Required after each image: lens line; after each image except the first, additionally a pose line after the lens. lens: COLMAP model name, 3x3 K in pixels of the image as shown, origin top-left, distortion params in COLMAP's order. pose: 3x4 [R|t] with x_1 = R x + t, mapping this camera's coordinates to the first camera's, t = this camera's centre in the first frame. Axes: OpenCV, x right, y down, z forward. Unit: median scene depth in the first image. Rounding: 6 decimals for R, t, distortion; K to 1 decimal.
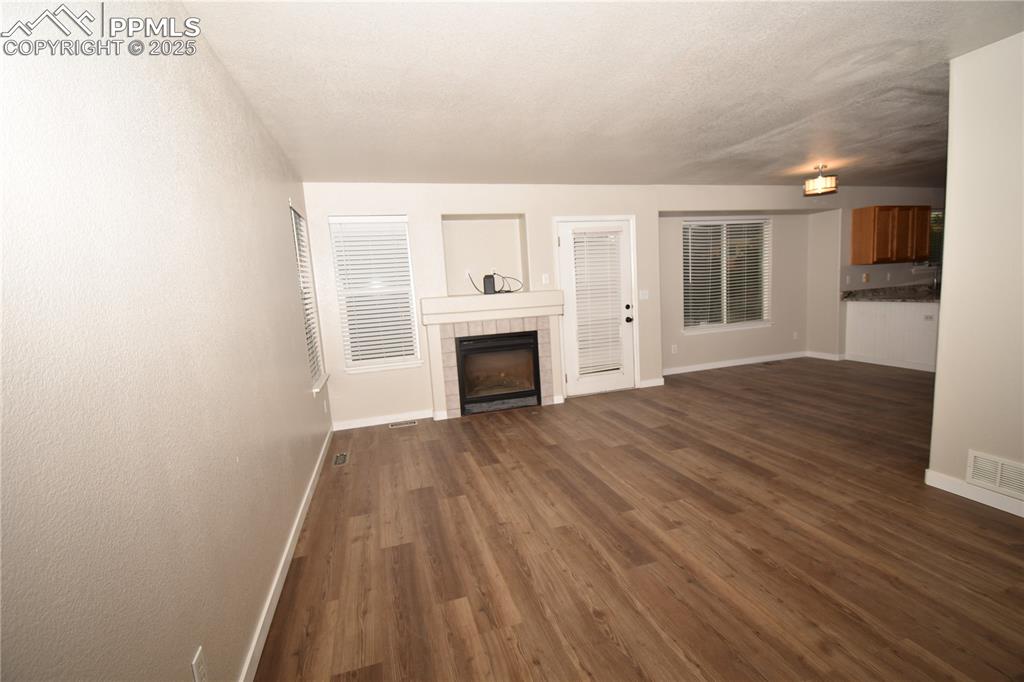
lens RADIAL K [[452.2, 0, 510.3], [0, 452.2, 344.1], [0, 0, 1]] dist [-0.014105, -0.001050]
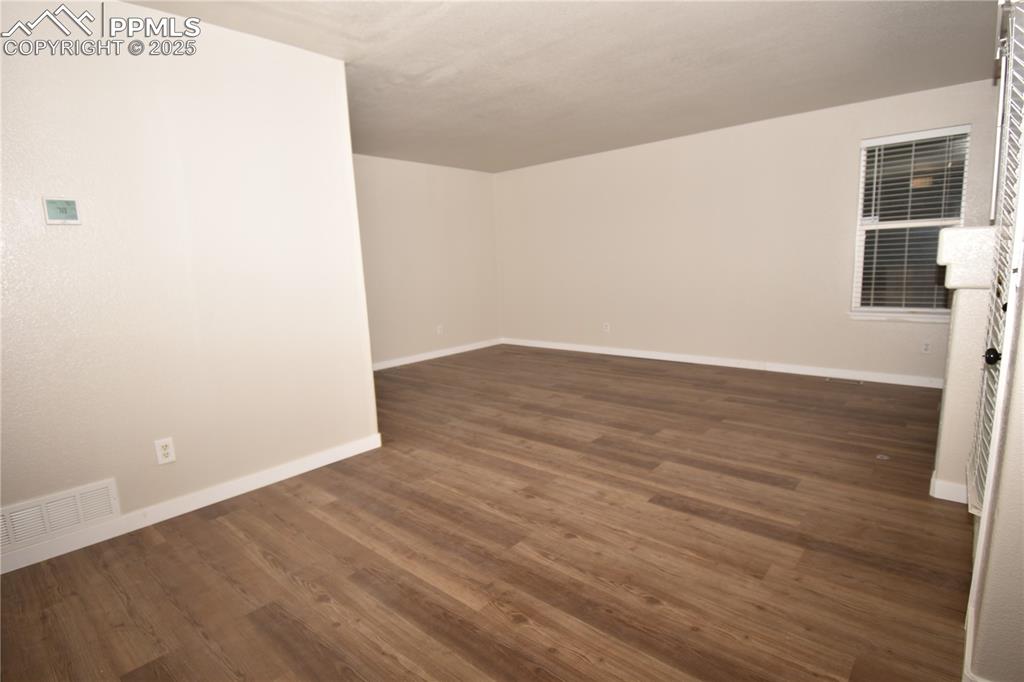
lens RADIAL K [[519.2, 0, 513.7], [0, 519.2, 340.8], [0, 0, 1]] dist [-0.005964, -0.000632]
pose [[-0.842057, 0.175713, -0.509966, 0.800565], [0.024224, 0.956817, 0.289680, -0.192708], [0.538844, 0.231573, -0.809951, 1.366038]]
